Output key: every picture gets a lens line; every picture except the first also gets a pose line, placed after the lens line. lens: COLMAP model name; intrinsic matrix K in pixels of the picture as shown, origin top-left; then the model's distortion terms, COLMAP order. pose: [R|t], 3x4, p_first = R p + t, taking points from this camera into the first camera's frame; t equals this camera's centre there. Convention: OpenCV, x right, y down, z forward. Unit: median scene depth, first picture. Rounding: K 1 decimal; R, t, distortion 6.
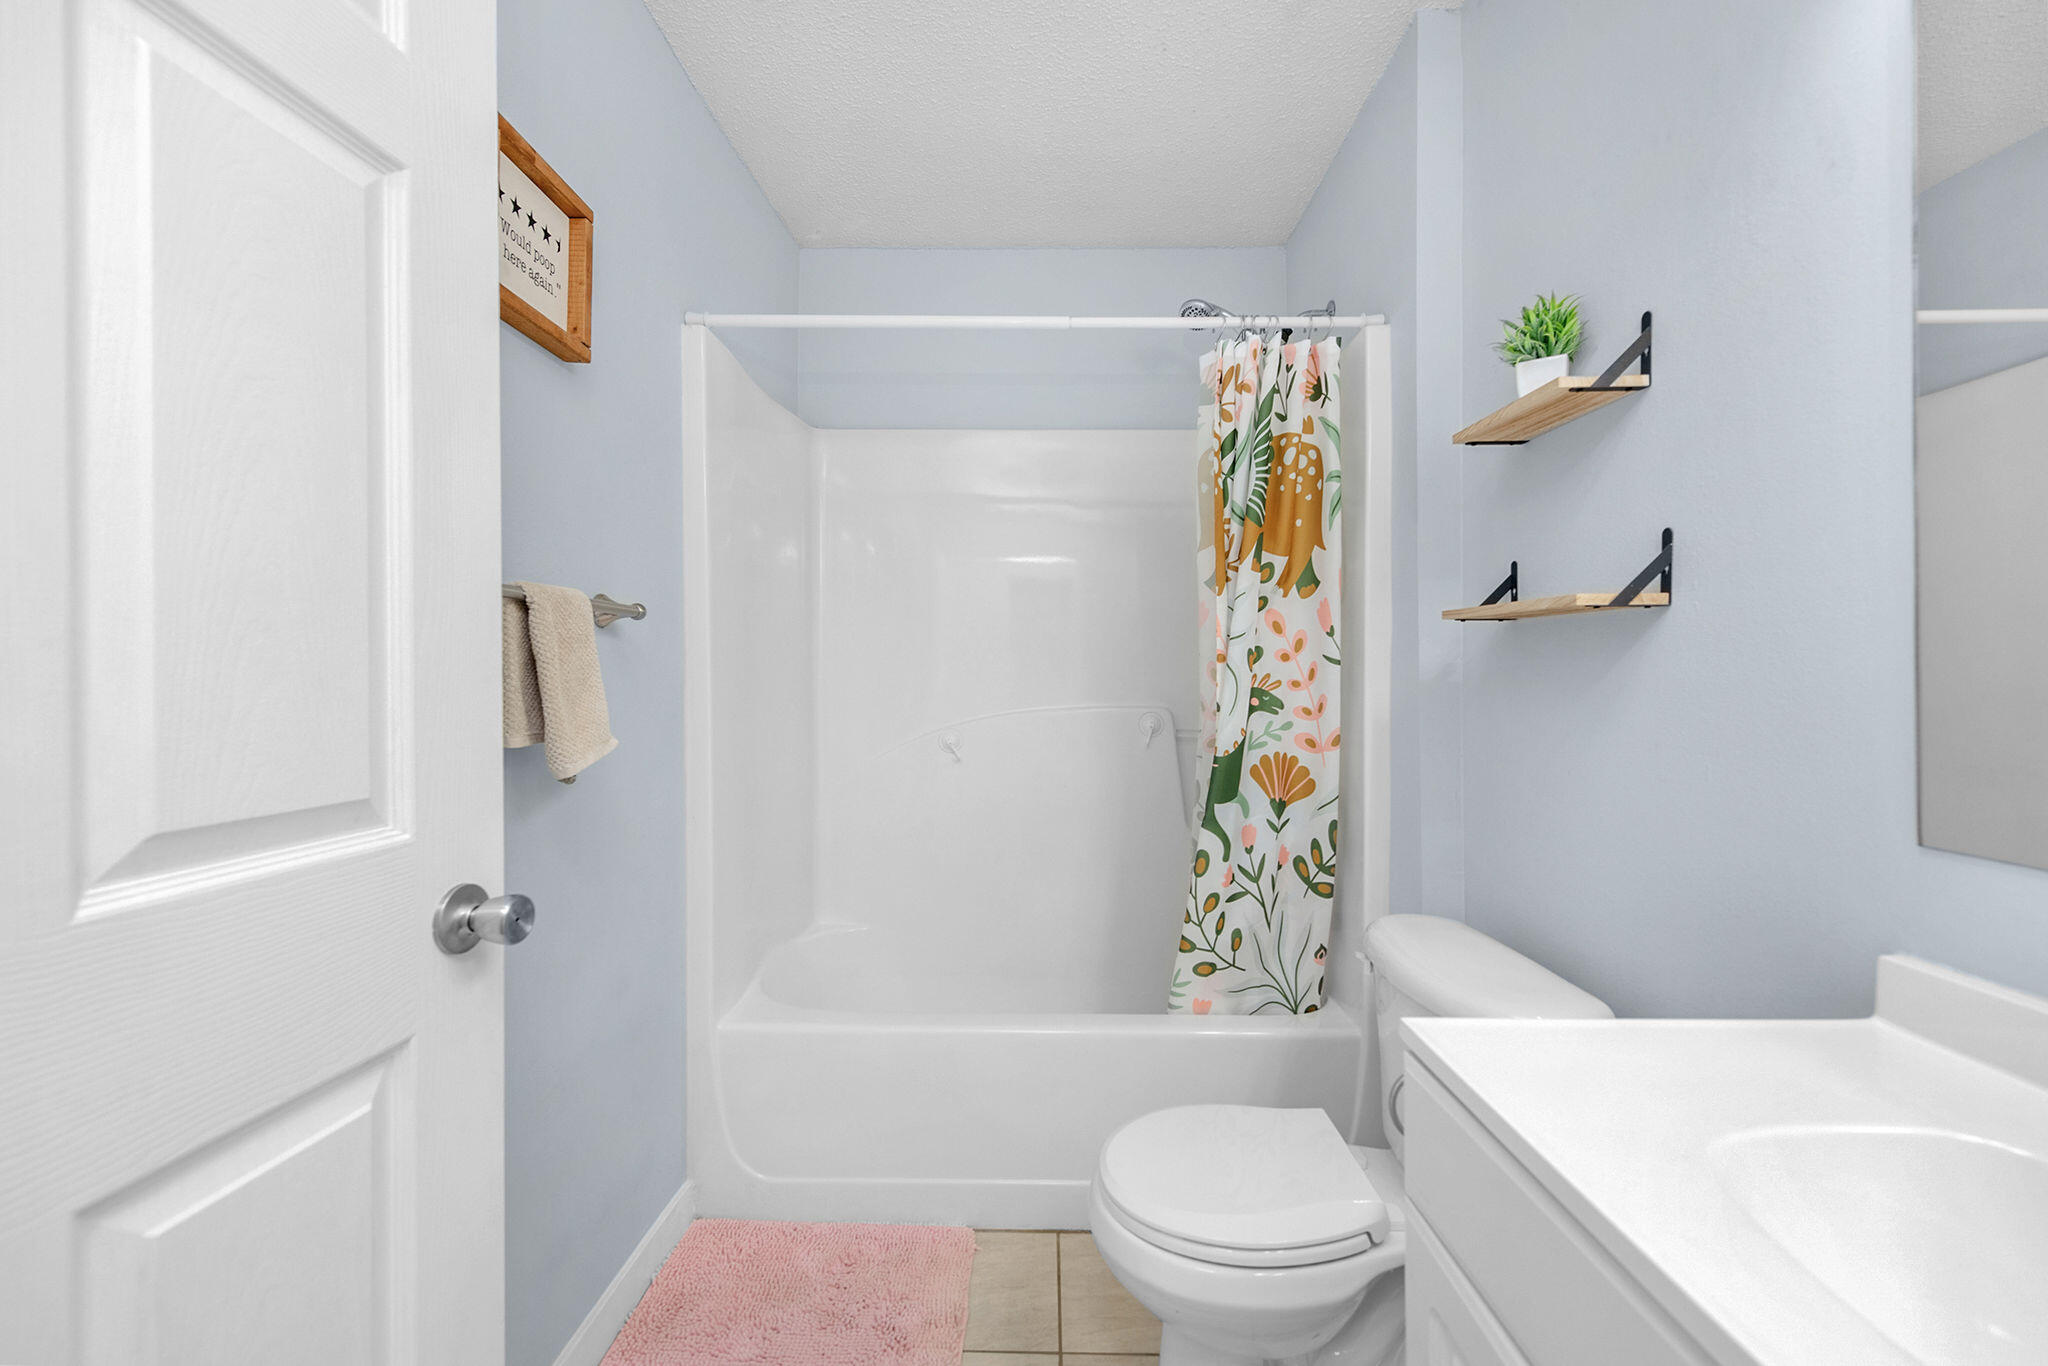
lens RADIAL K [[823.0, 0, 1051.7], [0, 823.0, 674.6], [0, 0, 1]] dist [0.007327, -0.000228]
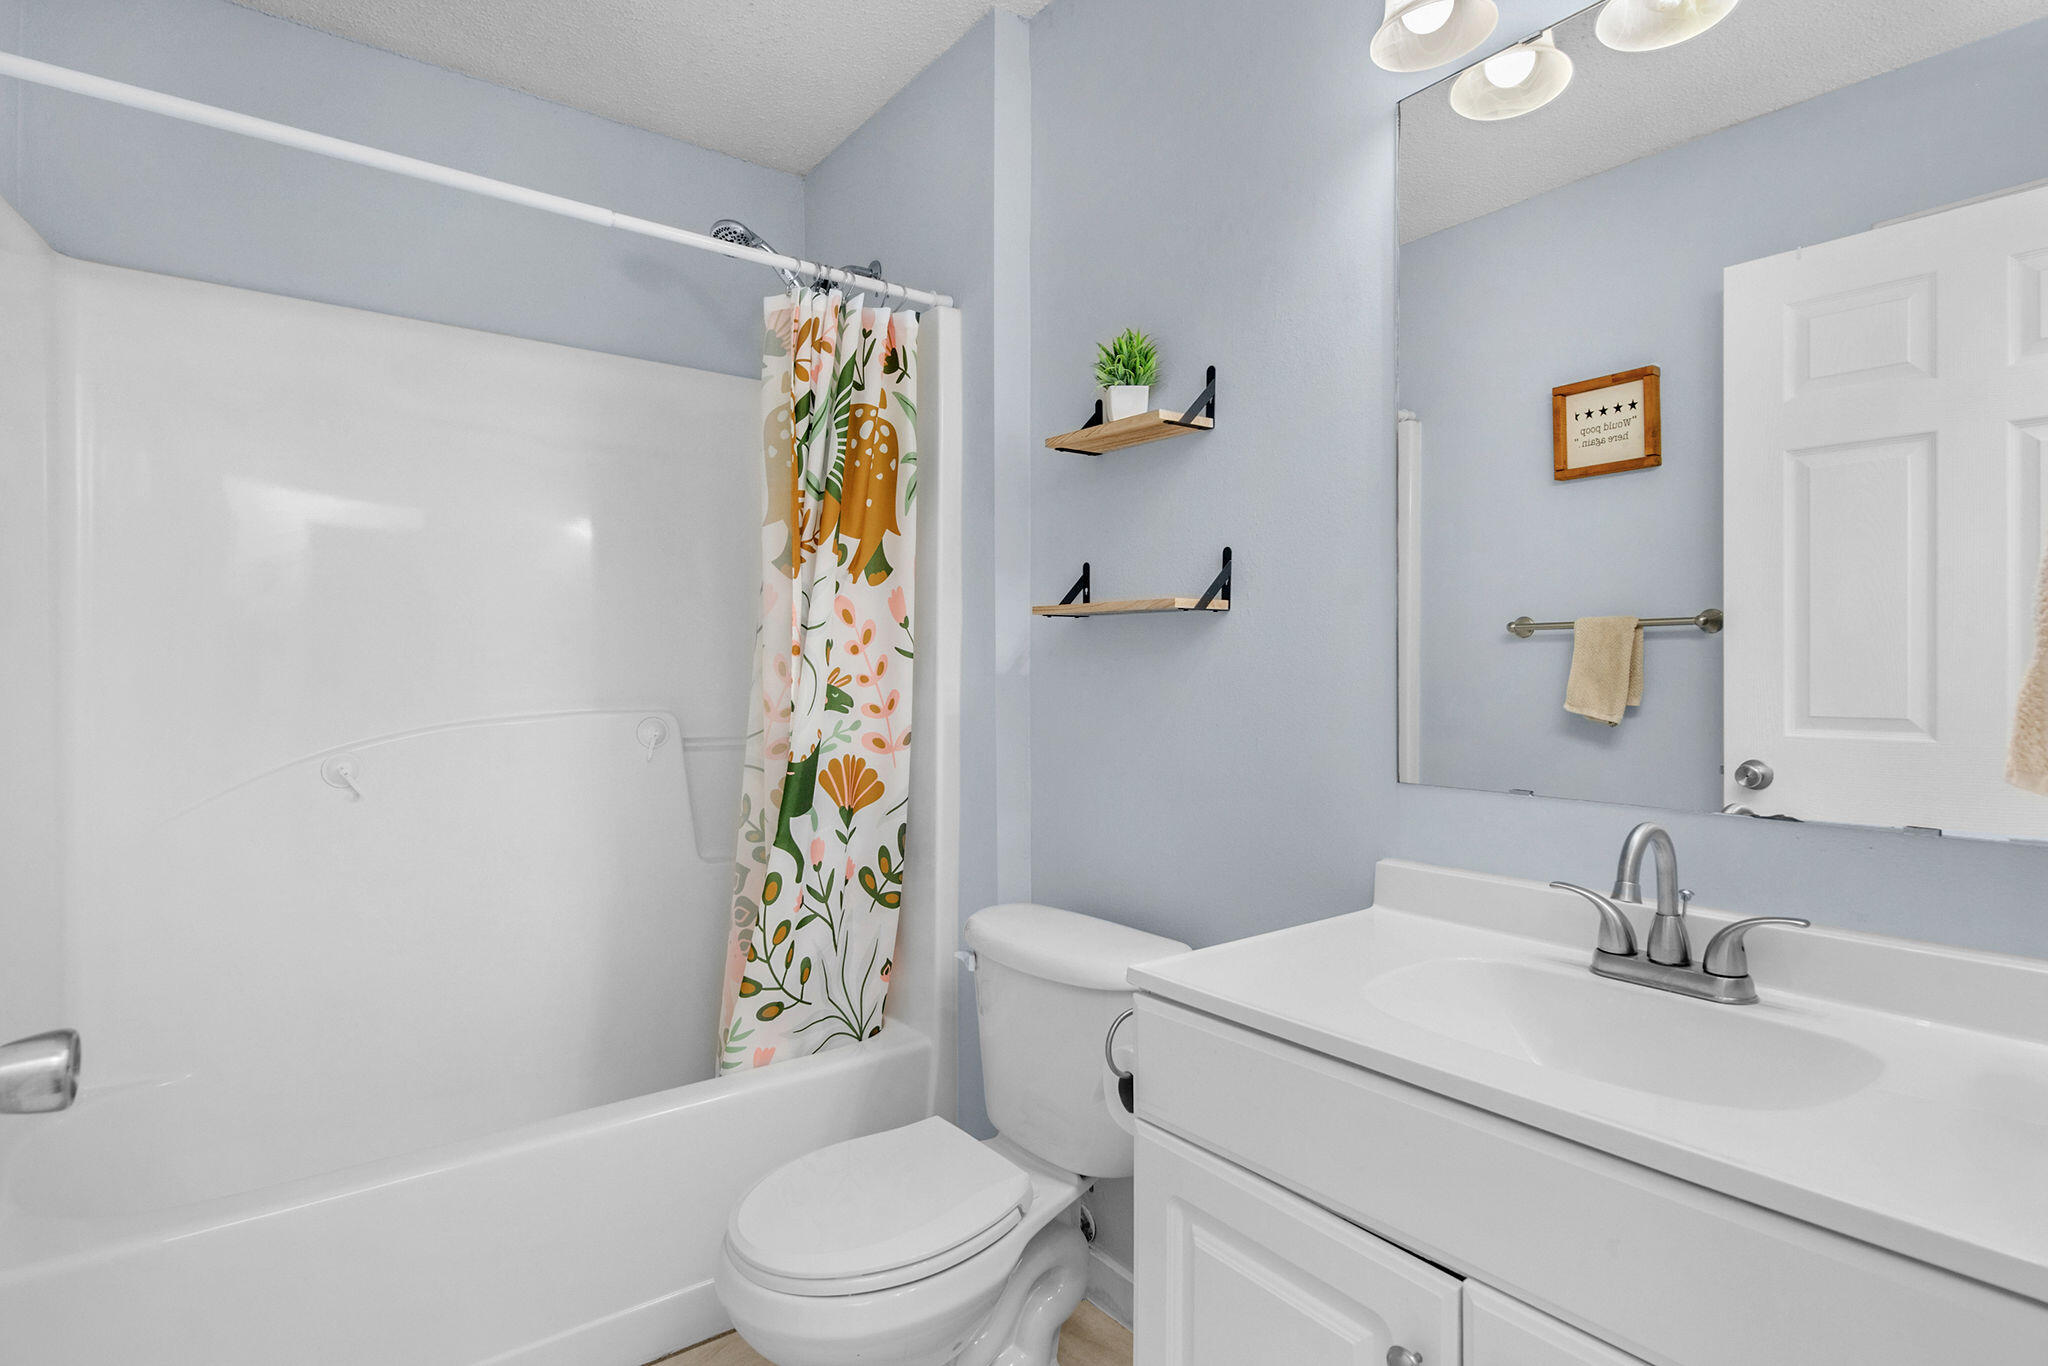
lens RADIAL K [[1041.4, 0, 1031.3], [0, 1041.4, 680.0], [0, 0, 1]] dist [0.004849, -0.000297]
pose [[0.789248, -0.009696, 0.613998, -0.270301], [0.004440, 0.999939, 0.010084, 0.001521], [-0.614059, -0.005233, 0.789243, -0.025312]]
